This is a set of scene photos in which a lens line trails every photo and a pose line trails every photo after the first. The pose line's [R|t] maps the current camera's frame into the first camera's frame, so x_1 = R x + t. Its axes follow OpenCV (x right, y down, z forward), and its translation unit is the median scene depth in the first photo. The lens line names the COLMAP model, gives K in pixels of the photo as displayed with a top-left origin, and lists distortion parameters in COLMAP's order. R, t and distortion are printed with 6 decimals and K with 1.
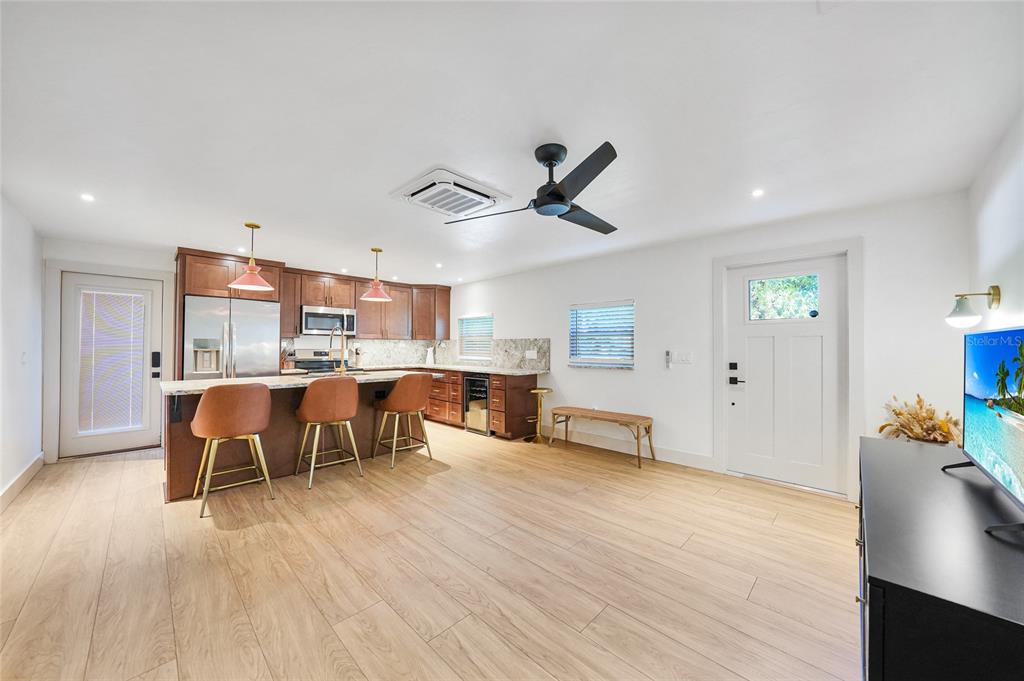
lens RADIAL K [[362.0, 0, 510.7], [0, 362.0, 343.4], [0, 0, 1]] dist [-0.001200, 0.000040]
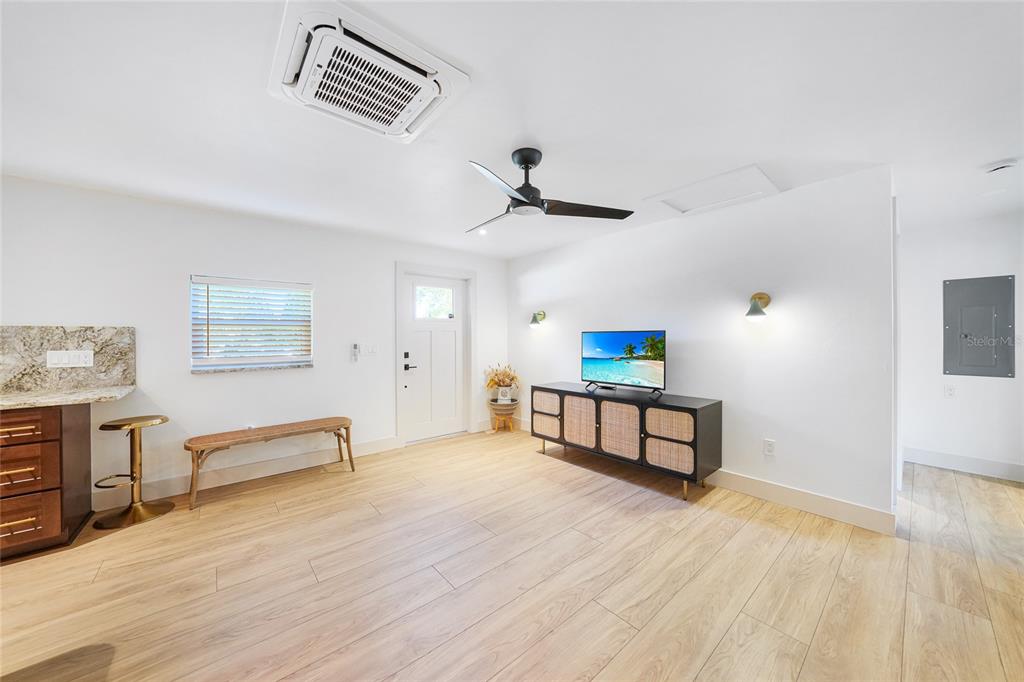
lens RADIAL K [[357.9, 0, 513.5], [0, 357.9, 340.7], [0, 0, 1]] dist [-0.001325, 0.000142]
pose [[0.105223, -0.012041, 0.994376, -0.526907], [-0.002046, 0.999922, 0.012325, -0.000752], [-0.994447, -0.003331, 0.105191, 0.521913]]
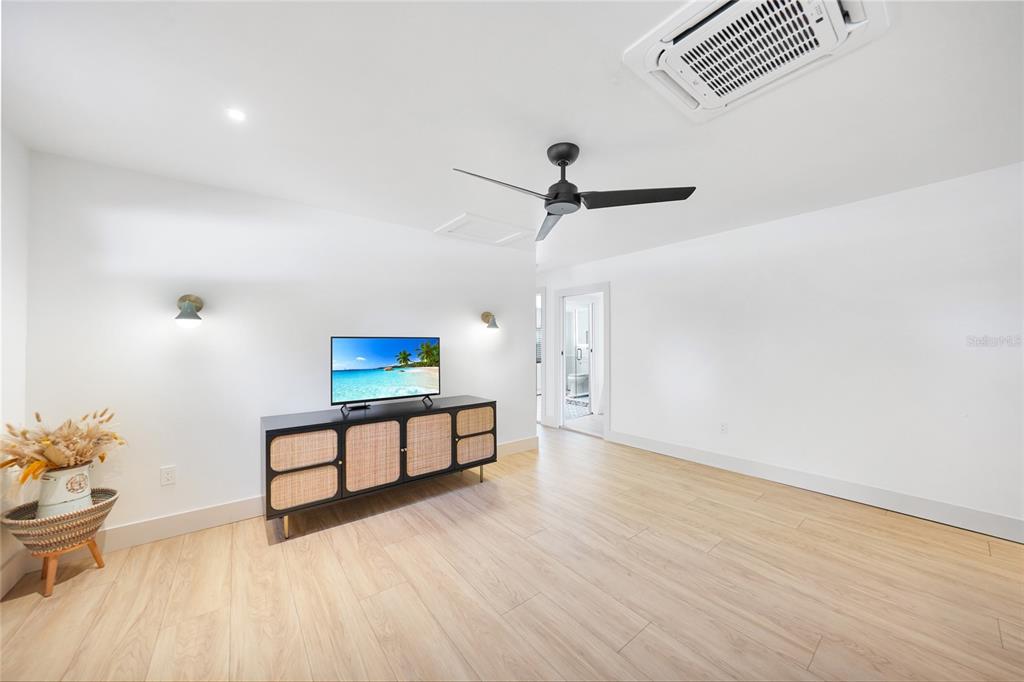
lens RADIAL K [[357.9, 0, 513.5], [0, 357.9, 340.7], [0, 0, 1]] dist [-0.001325, 0.000142]
pose [[-0.991791, -0.002273, 0.127845, 0.069891], [-0.004871, 0.999788, -0.020018, 0.010186], [-0.127773, -0.020477, -0.991592, 1.123577]]
